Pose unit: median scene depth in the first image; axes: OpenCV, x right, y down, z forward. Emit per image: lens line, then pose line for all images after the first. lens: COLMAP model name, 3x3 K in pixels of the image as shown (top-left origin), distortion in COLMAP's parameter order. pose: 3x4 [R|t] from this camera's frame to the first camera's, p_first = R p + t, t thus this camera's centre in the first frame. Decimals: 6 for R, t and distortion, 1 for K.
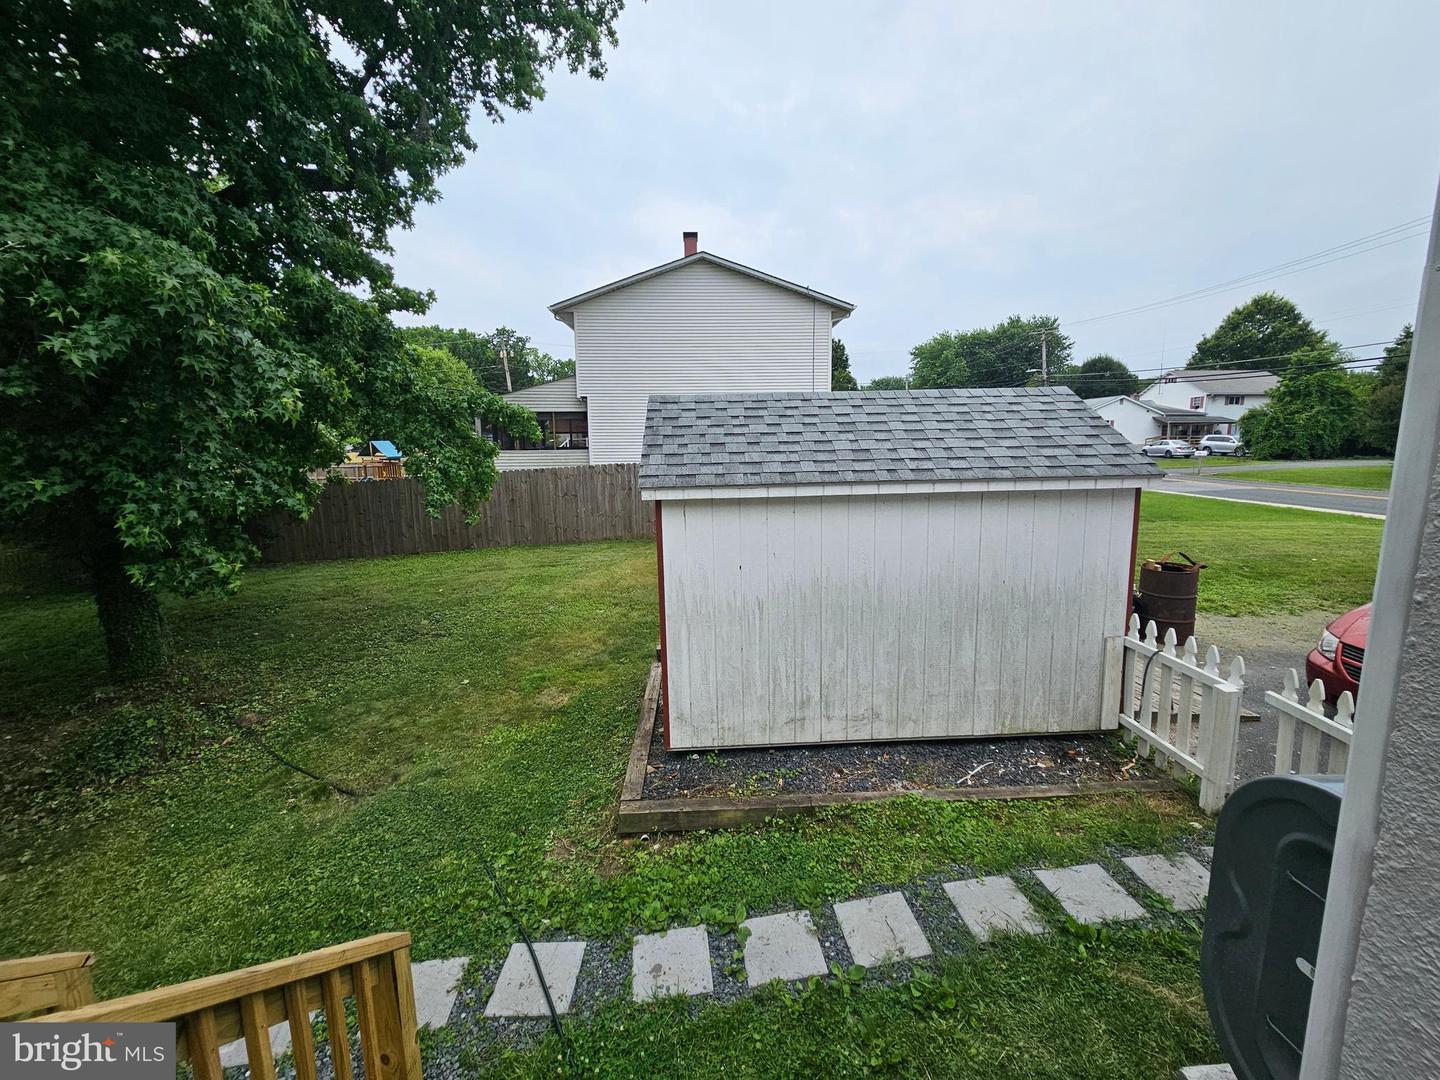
lens RADIAL K [[590.8, 0, 727.0], [0, 590.8, 525.6], [0, 0, 1]] dist [0.000013, -0.000434]
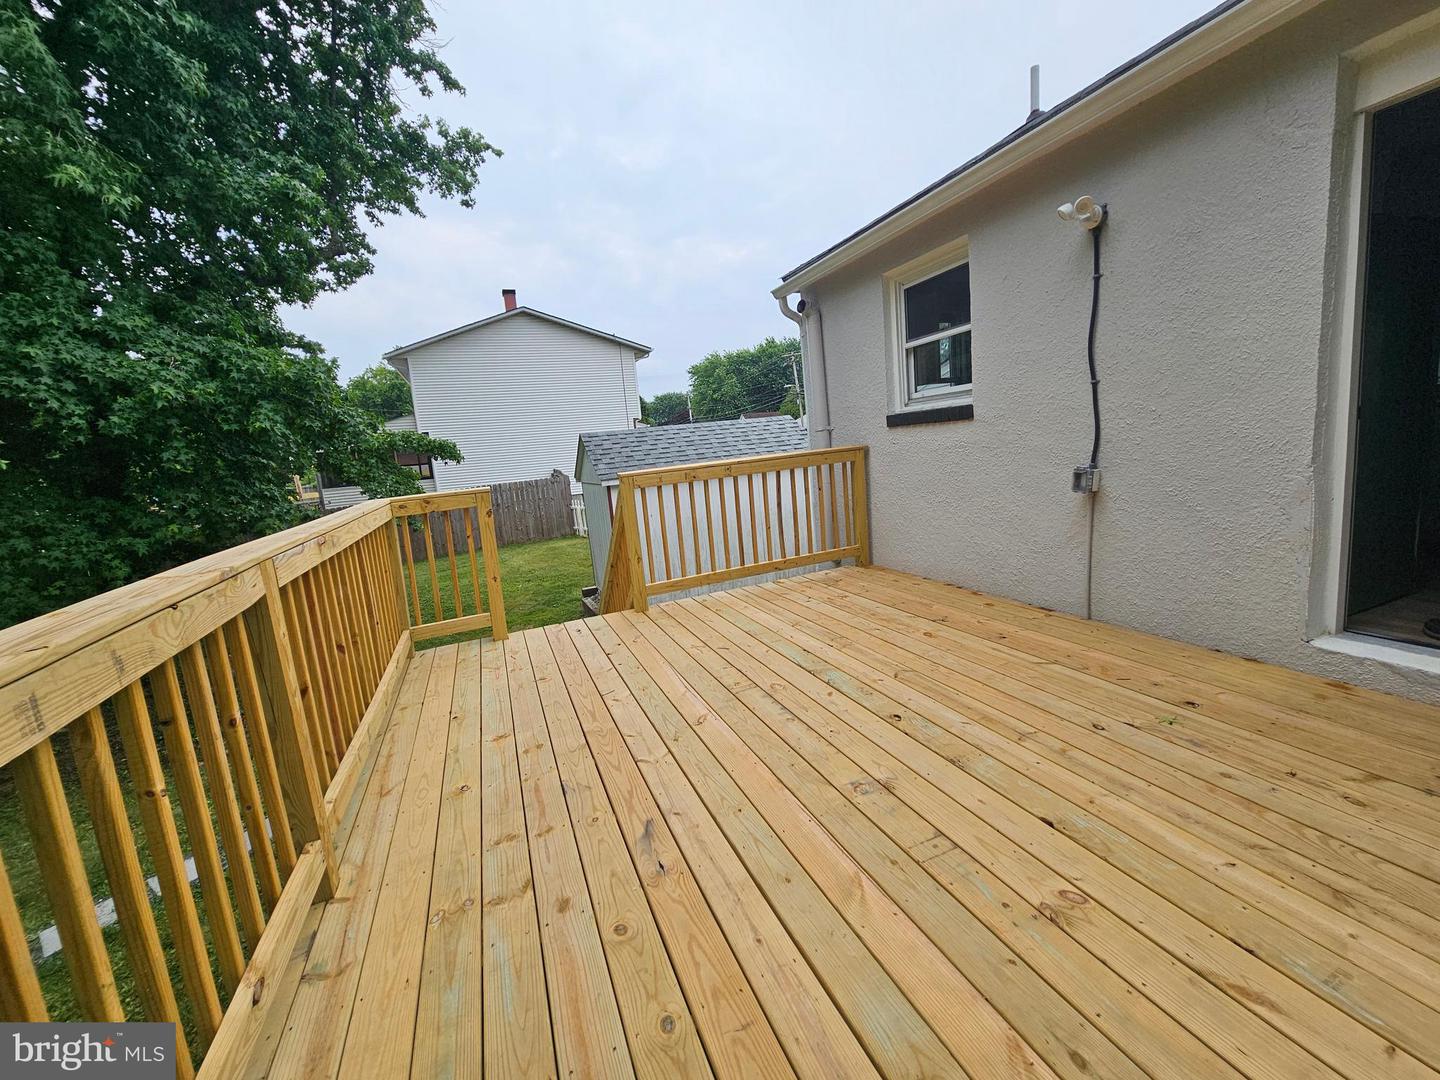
lens RADIAL K [[590.8, 0, 727.0], [0, 590.8, 525.6], [0, 0, 1]] dist [0.000013, -0.000434]
pose [[0.936032, -0.116089, 0.332215, -0.101094], [0.125157, 0.992119, -0.005950, 0.036909], [-0.328907, 0.047148, 0.943185, -0.244053]]
